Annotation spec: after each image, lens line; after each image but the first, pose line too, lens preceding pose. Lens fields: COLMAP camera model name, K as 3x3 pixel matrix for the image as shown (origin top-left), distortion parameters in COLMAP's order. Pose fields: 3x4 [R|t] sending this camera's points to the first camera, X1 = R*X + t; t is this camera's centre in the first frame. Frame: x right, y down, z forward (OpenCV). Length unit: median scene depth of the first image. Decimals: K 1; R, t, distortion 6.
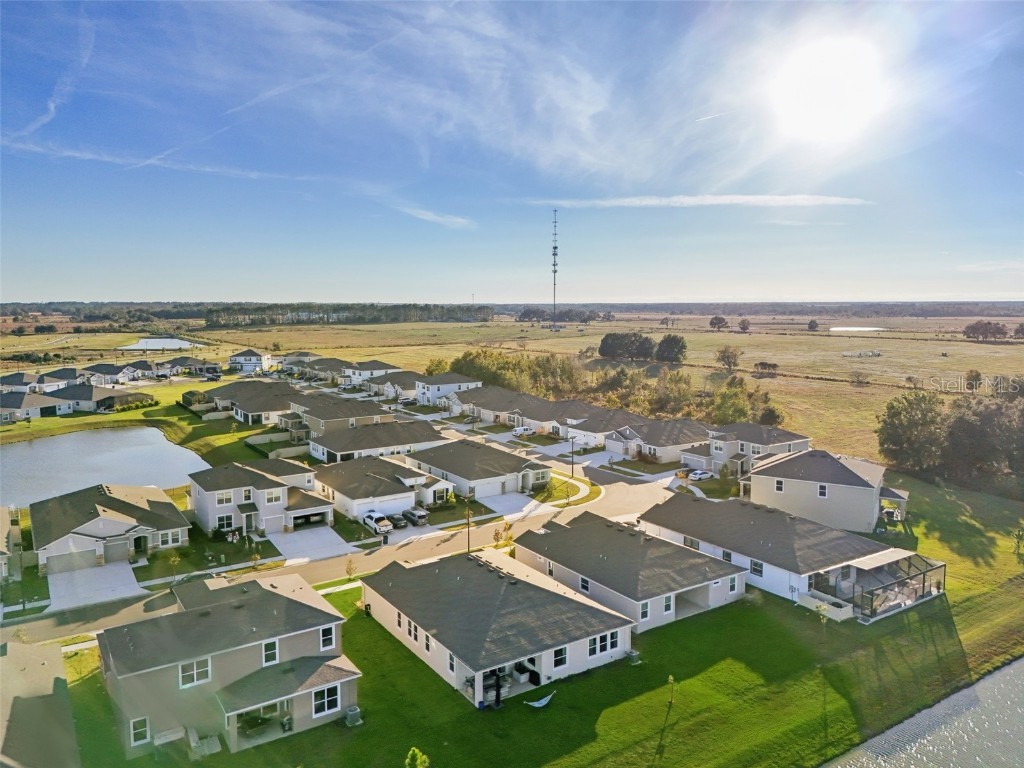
lens RADIAL K [[751.3, 0, 513.7], [0, 751.3, 357.2], [0, 0, 1]] dist [0.097969, -0.118691]
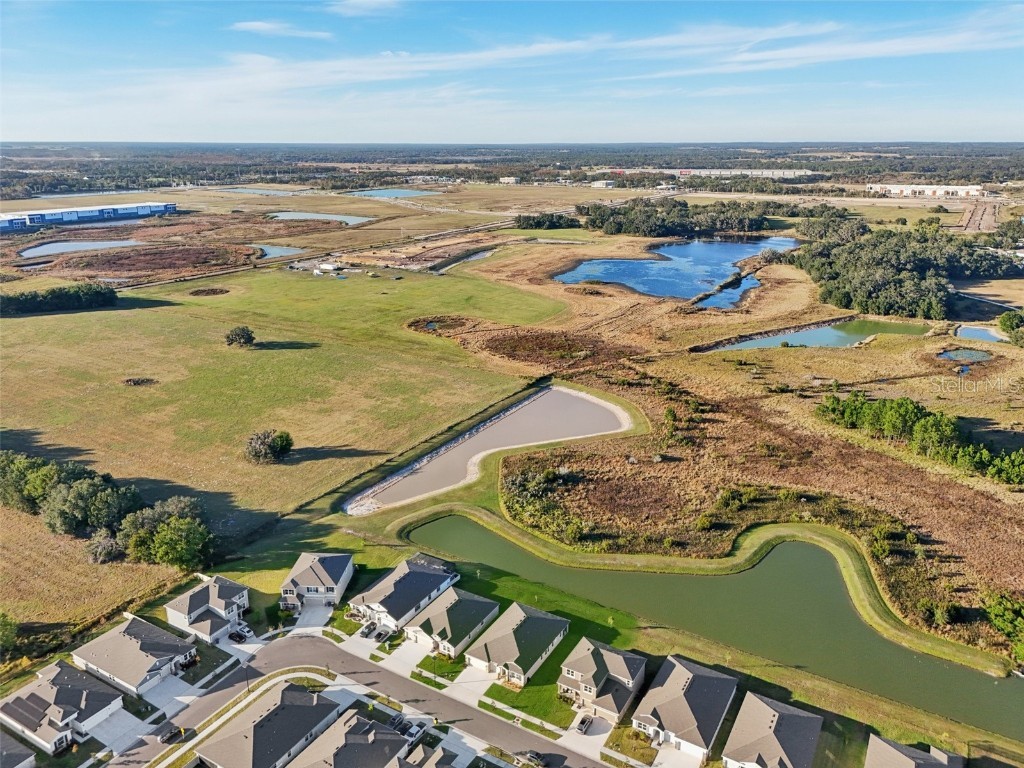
lens RADIAL K [[751.1, 0, 512.0], [0, 751.1, 384.0], [0, 0, 1]] dist [0.094758, -0.115112]
pose [[-0.445451, -0.280606, 0.850196, -0.668475], [0.065603, 0.936832, 0.343572, -0.461892], [-0.892899, 0.208820, -0.398904, 0.633008]]
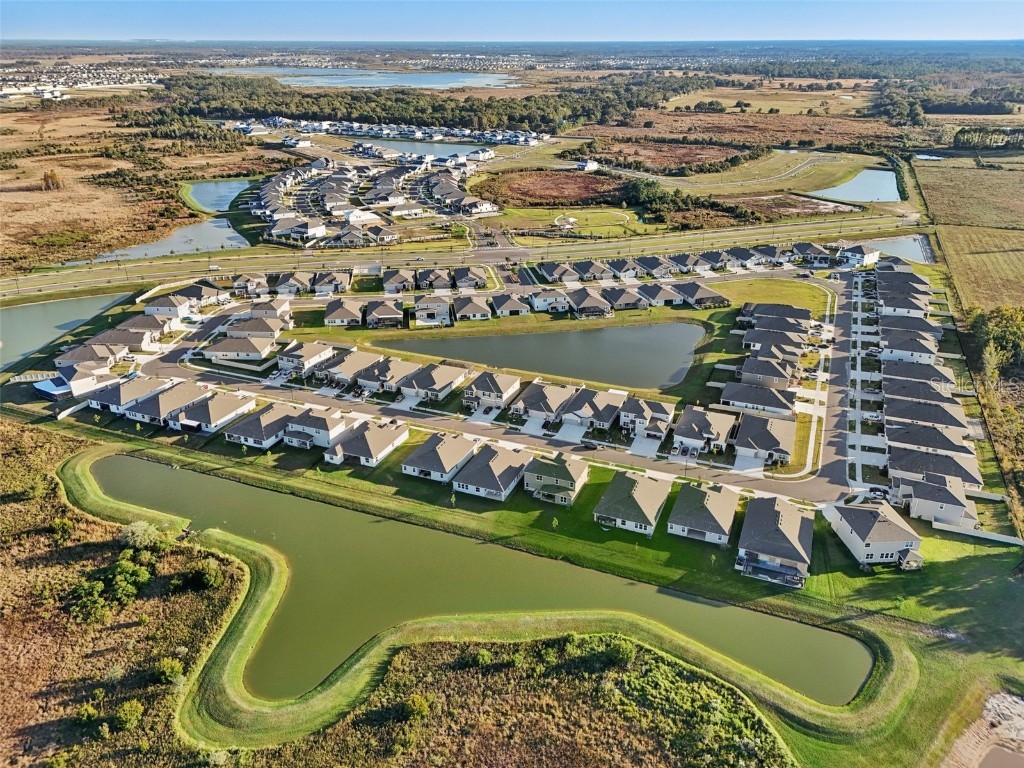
lens RADIAL K [[751.1, 0, 512.0], [0, 751.1, 384.0], [0, 0, 1]] dist [0.094758, -0.115112]
pose [[0.561998, 0.335947, -0.755843, 0.582165], [-0.062206, 0.928383, 0.366382, -0.371547], [0.824796, -0.158888, 0.542647, -0.292728]]
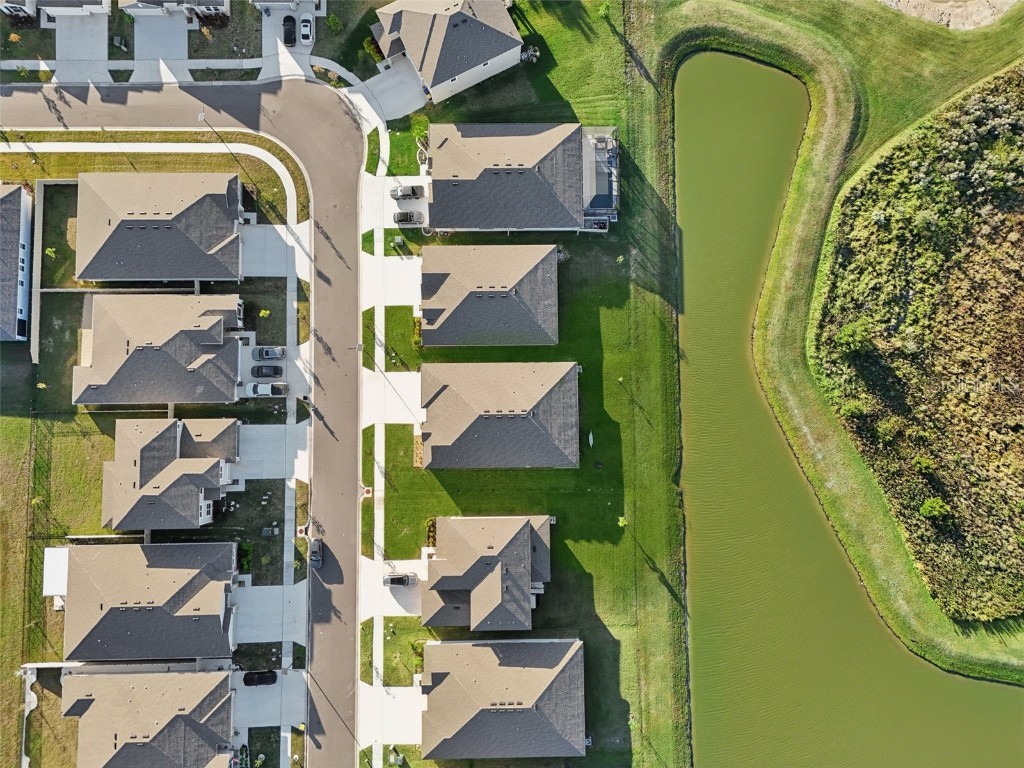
lens RADIAL K [[751.1, 0, 512.0], [0, 751.1, 384.0], [0, 0, 1]] dist [0.094758, -0.115112]
pose [[0.539176, -0.839963, 0.061246, -0.023115], [0.055933, 0.108275, 0.992546, -0.430416], [-0.840334, -0.531731, 0.105361, 0.287100]]
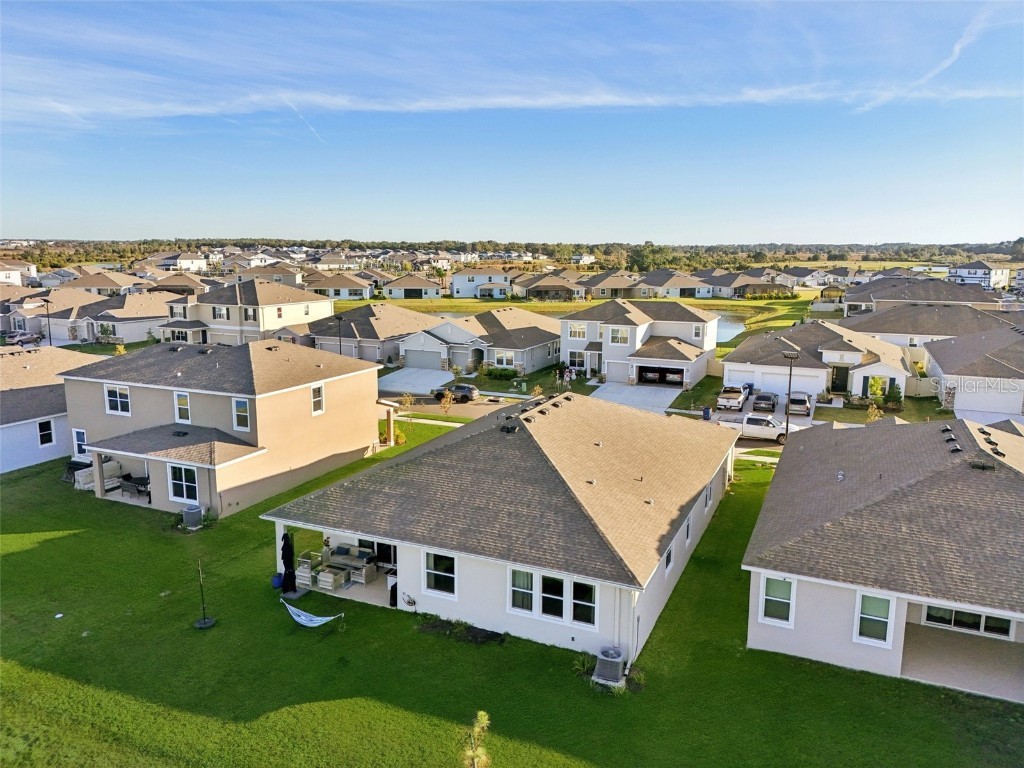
lens RADIAL K [[756.2, 0, 509.8], [0, 756.2, 382.7], [0, 0, 1]] dist [0.103718, -0.125899]
pose [[0.540732, 0.156670, -0.826476, 0.132190], [-0.070890, 0.987495, 0.140813, 0.061946], [0.838202, -0.017553, 0.545077, 0.230263]]
